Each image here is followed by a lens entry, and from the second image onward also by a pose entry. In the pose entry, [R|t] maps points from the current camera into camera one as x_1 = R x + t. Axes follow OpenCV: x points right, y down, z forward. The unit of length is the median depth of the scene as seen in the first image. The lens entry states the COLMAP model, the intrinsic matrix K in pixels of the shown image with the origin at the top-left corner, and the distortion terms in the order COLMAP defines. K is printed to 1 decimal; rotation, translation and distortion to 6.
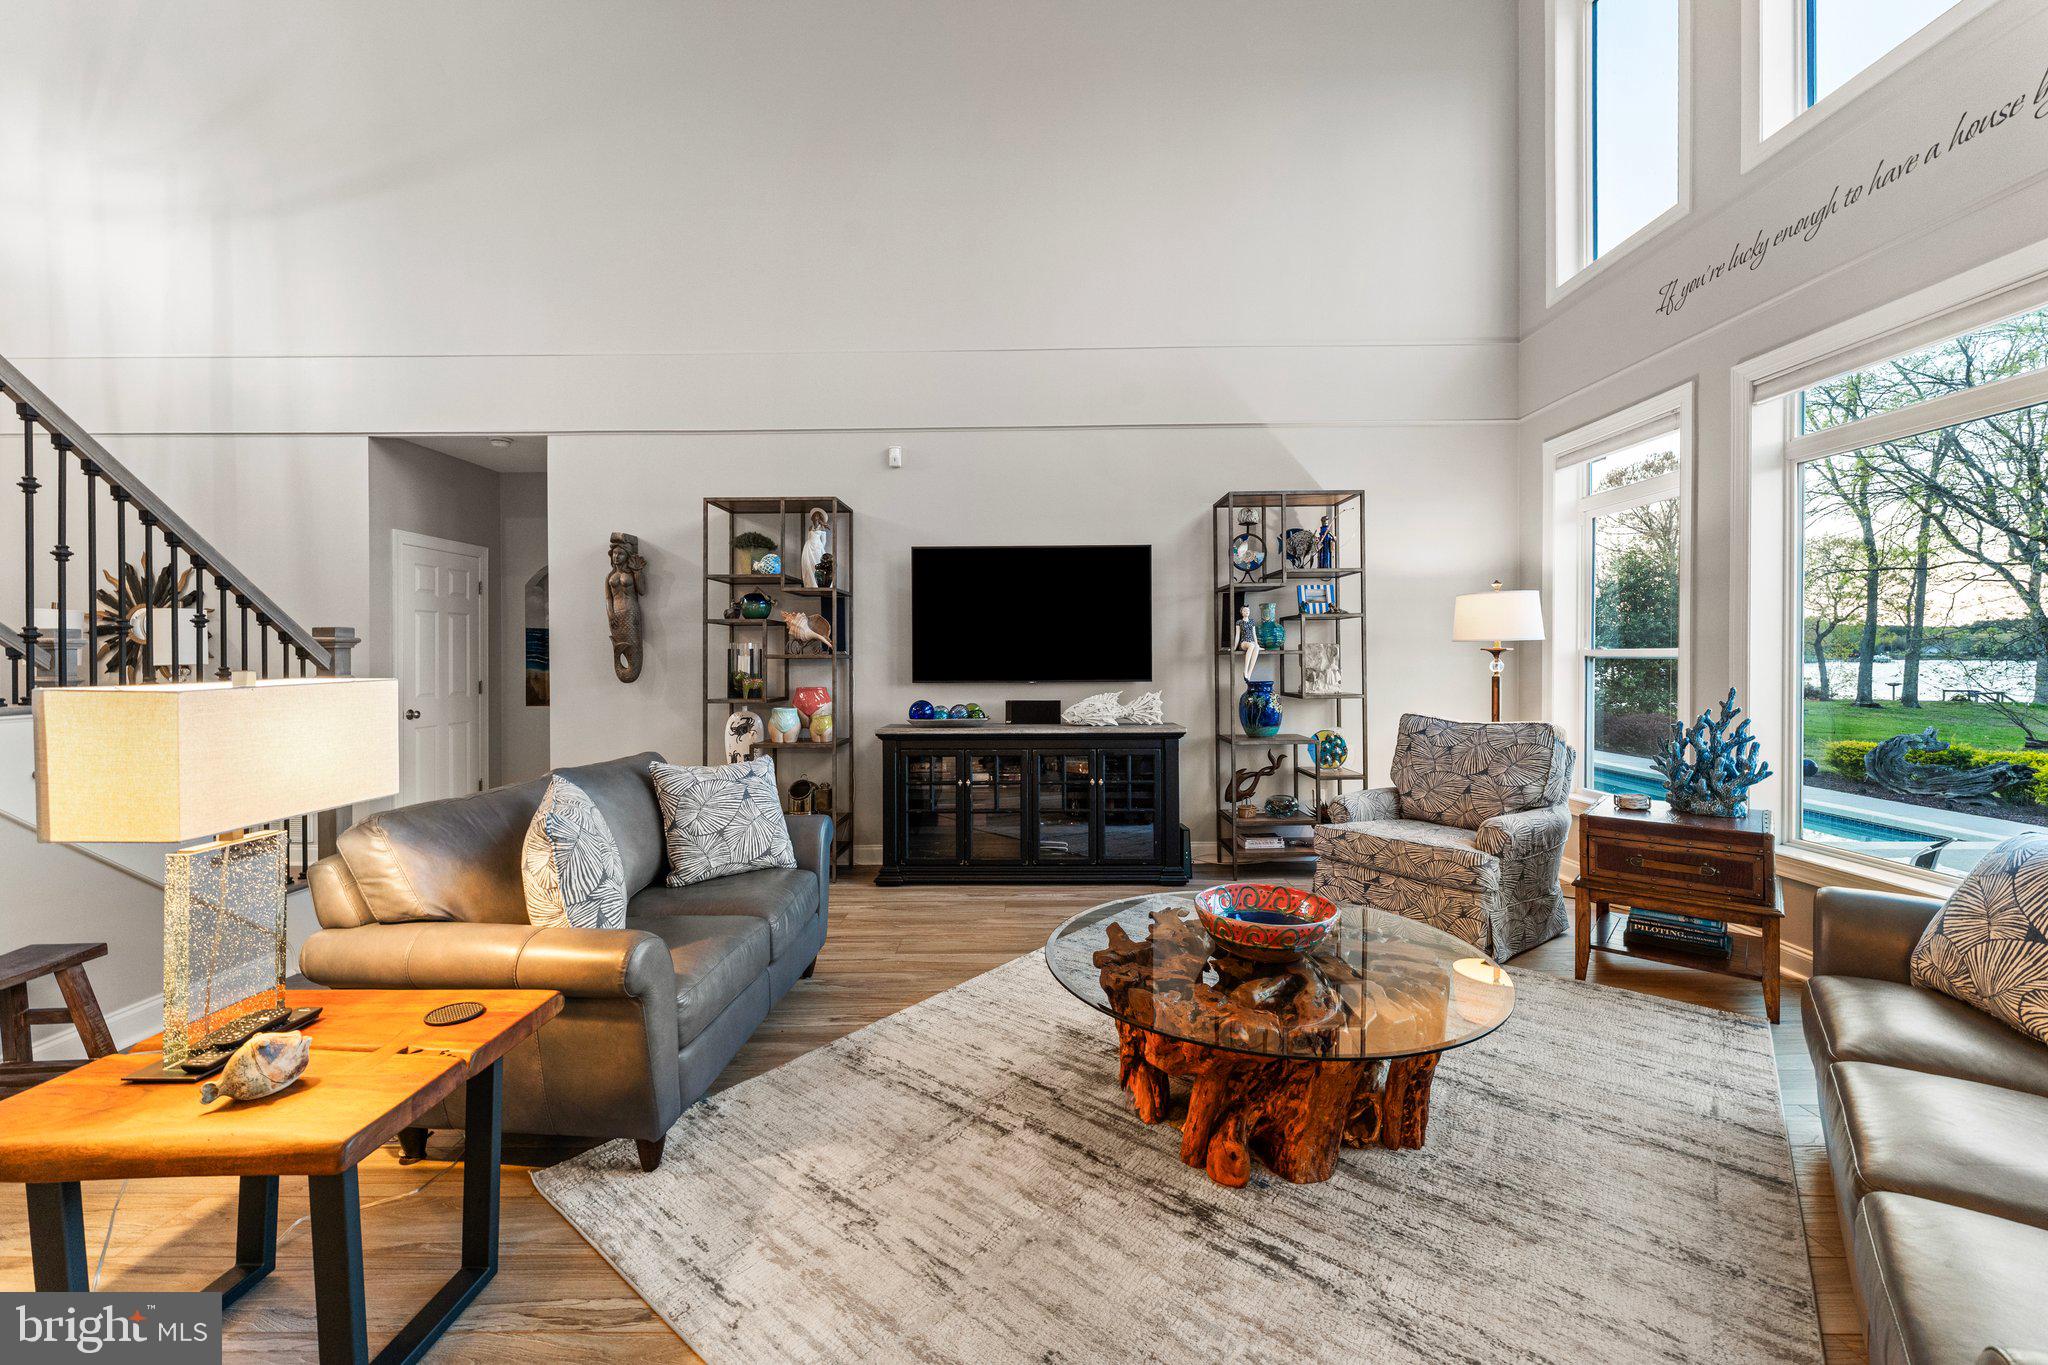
lens RADIAL K [[835.4, 0, 1022.7], [0, 835.4, 663.7], [0, 0, 1]] dist [0.002017, -0.000171]
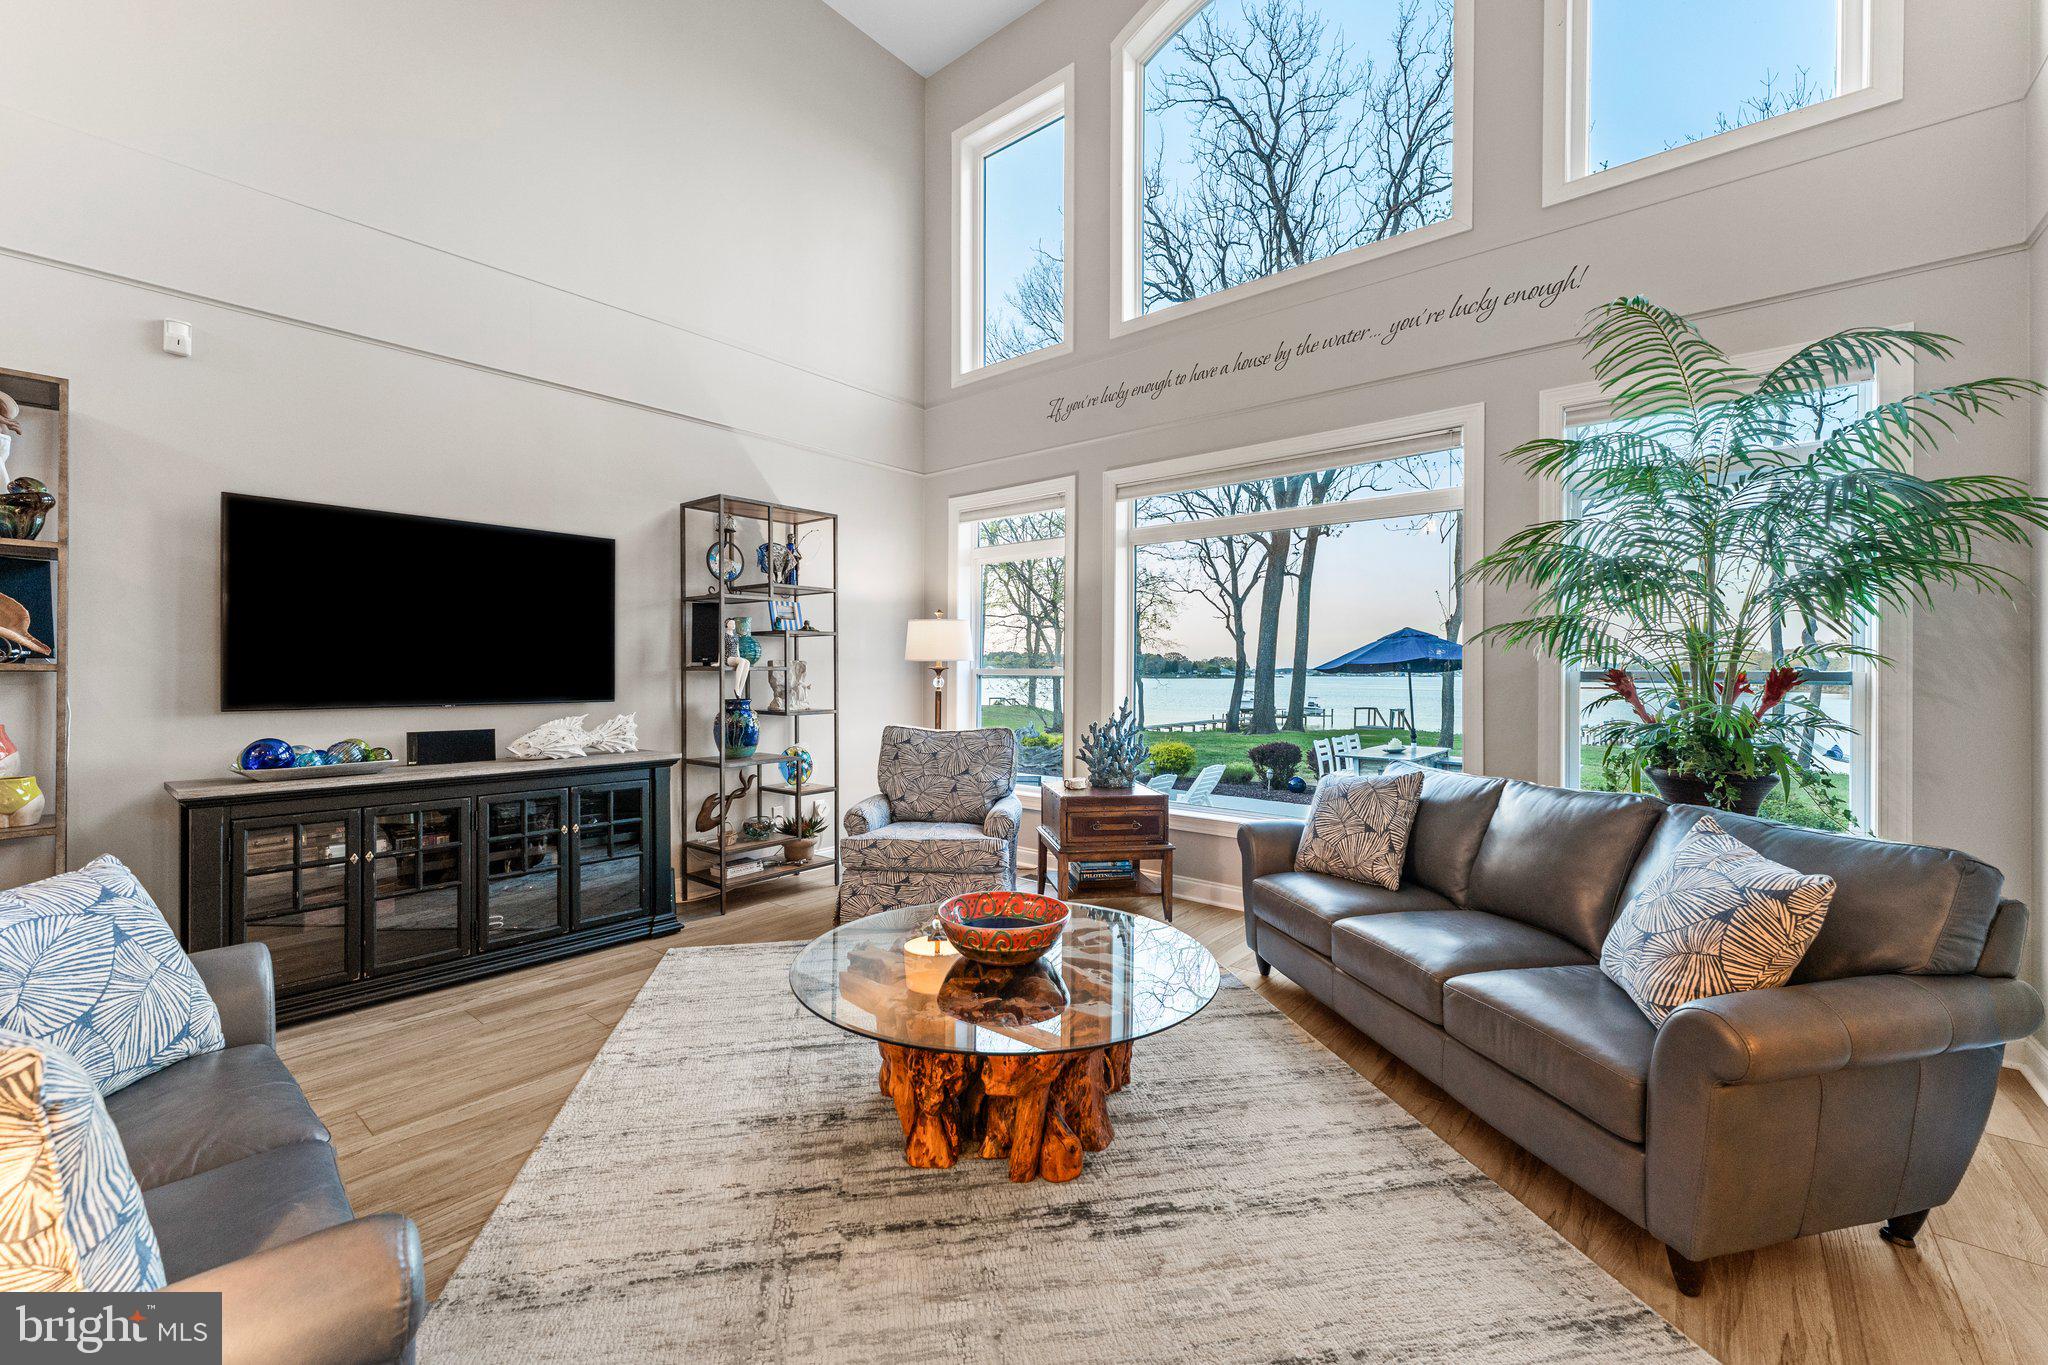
lens RADIAL K [[830.8, 0, 1016.6], [0, 830.8, 677.1], [0, 0, 1]] dist [0.001488, 0.000438]
pose [[0.633759, 0.002791, 0.773525, -0.266683], [0.000731, 0.999991, -0.004207, 0.000560], [-0.773530, 0.003231, 0.633751, 0.174069]]
